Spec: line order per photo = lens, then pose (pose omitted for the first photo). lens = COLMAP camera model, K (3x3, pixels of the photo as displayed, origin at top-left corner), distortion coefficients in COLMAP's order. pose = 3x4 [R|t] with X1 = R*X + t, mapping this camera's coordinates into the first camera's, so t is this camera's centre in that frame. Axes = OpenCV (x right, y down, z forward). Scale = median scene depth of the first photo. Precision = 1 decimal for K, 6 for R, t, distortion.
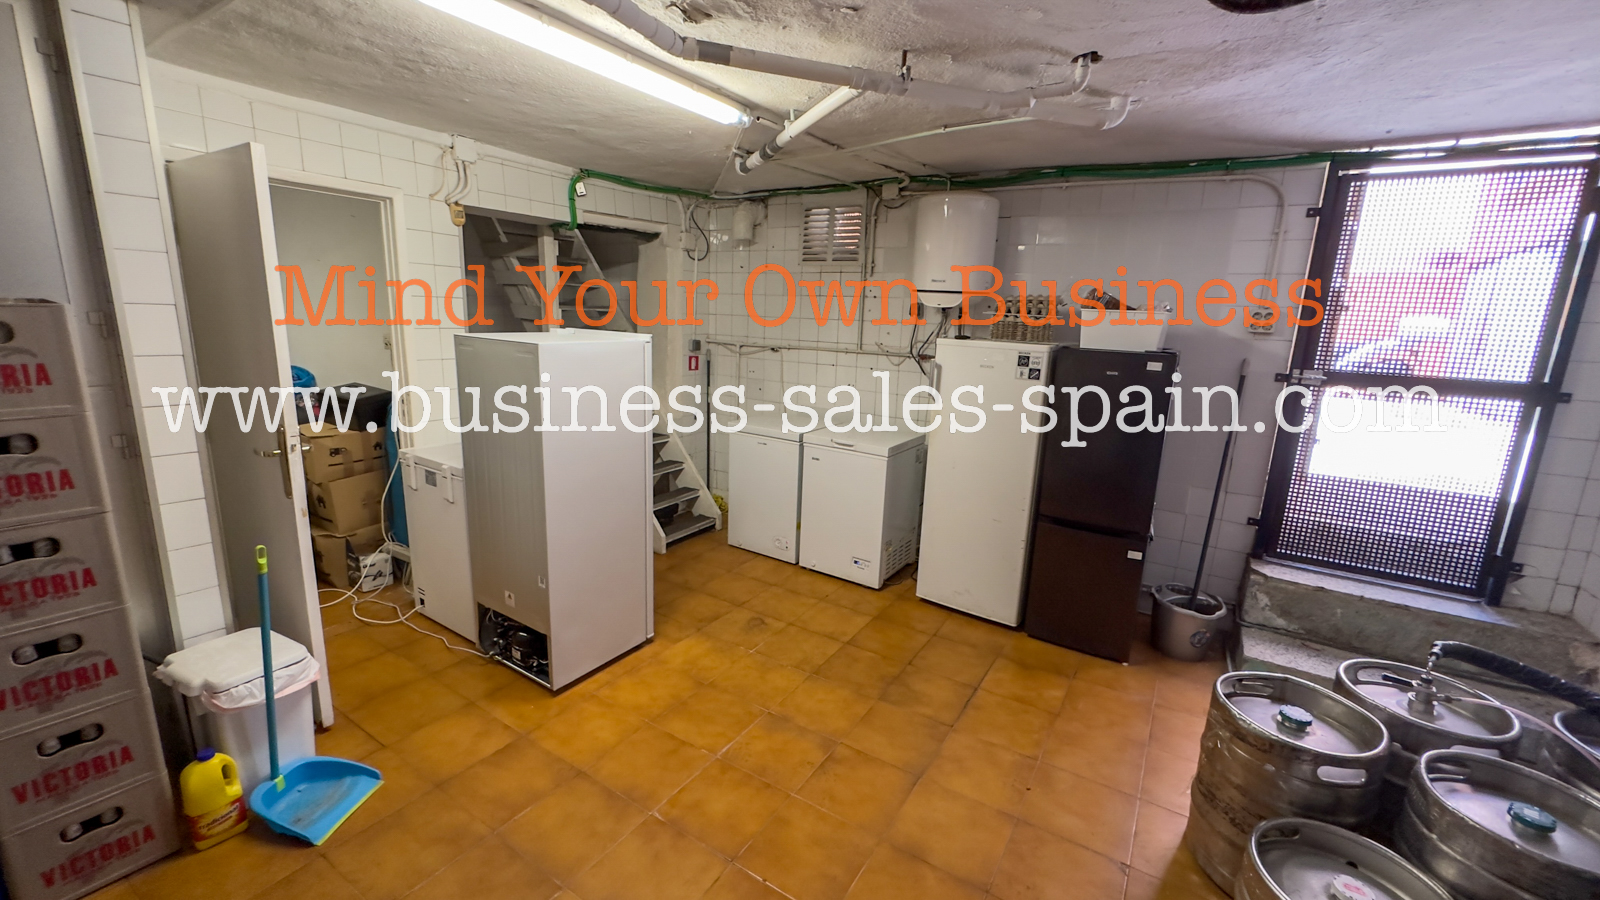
lens RADIAL K [[640.0, 0, 798.4], [0, 640.0, 446.8], [0, 0, 1]] dist [-0.003150, -0.000222]
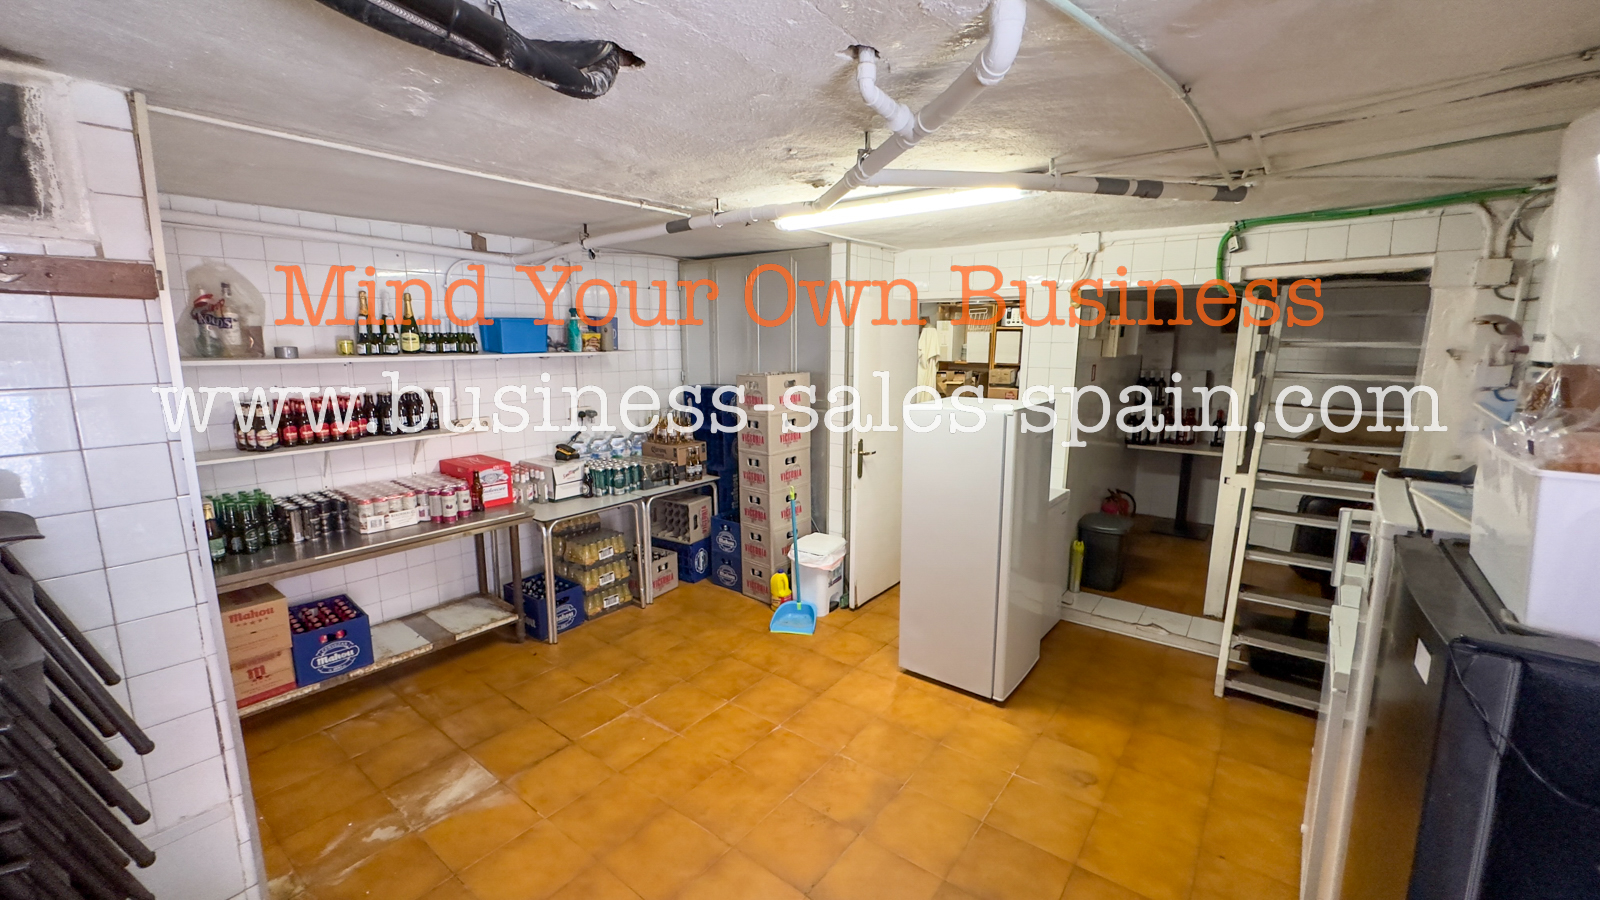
lens RADIAL K [[640.0, 0, 799.1], [0, 640.0, 447.5], [0, 0, 1]] dist [-0.003150, -0.000222]
pose [[-0.097050, 0.130326, -0.986710, 0.948673], [-0.210192, 0.966345, 0.148310, -0.221747], [0.972831, 0.221792, -0.066391, 0.850937]]
